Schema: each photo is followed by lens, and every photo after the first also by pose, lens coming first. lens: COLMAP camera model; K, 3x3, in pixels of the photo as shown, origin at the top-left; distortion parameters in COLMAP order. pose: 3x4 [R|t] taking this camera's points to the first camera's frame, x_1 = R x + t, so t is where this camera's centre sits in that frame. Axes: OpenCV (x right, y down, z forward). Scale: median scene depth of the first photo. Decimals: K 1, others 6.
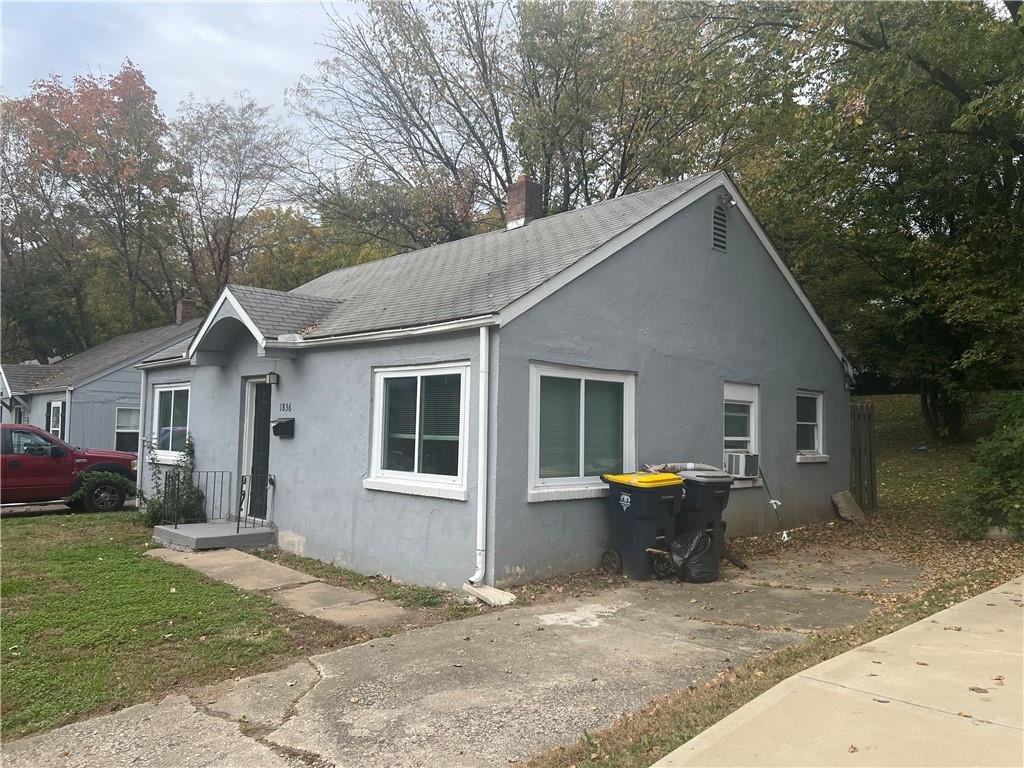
lens RADIAL K [[778.9, 0, 512.0], [0, 778.9, 384.0], [0, 0, 1]] dist [0.051642, -0.058503]
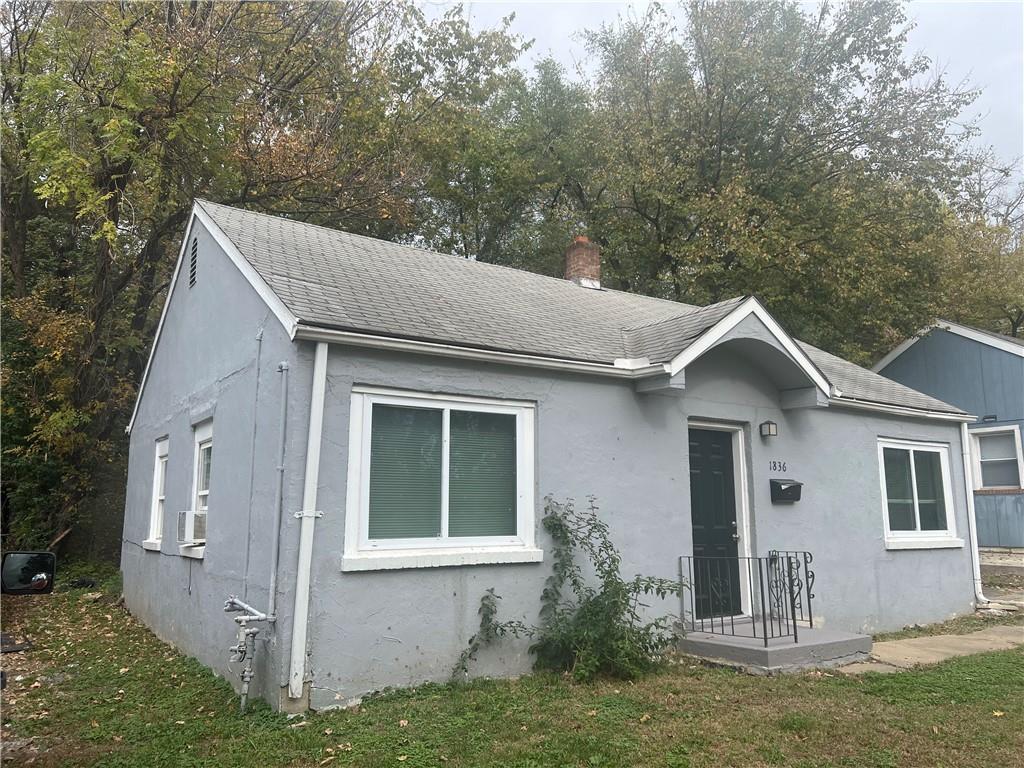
lens RADIAL K [[772.1, 0, 496.2], [0, 772.1, 383.6], [0, 0, 1]] dist [0.053420, -0.058552]
pose [[0.181106, 0.141717, 0.973199, -1.326029], [-0.057840, 0.989385, -0.133310, 0.080567], [-0.981761, -0.032146, 0.187380, 1.305400]]
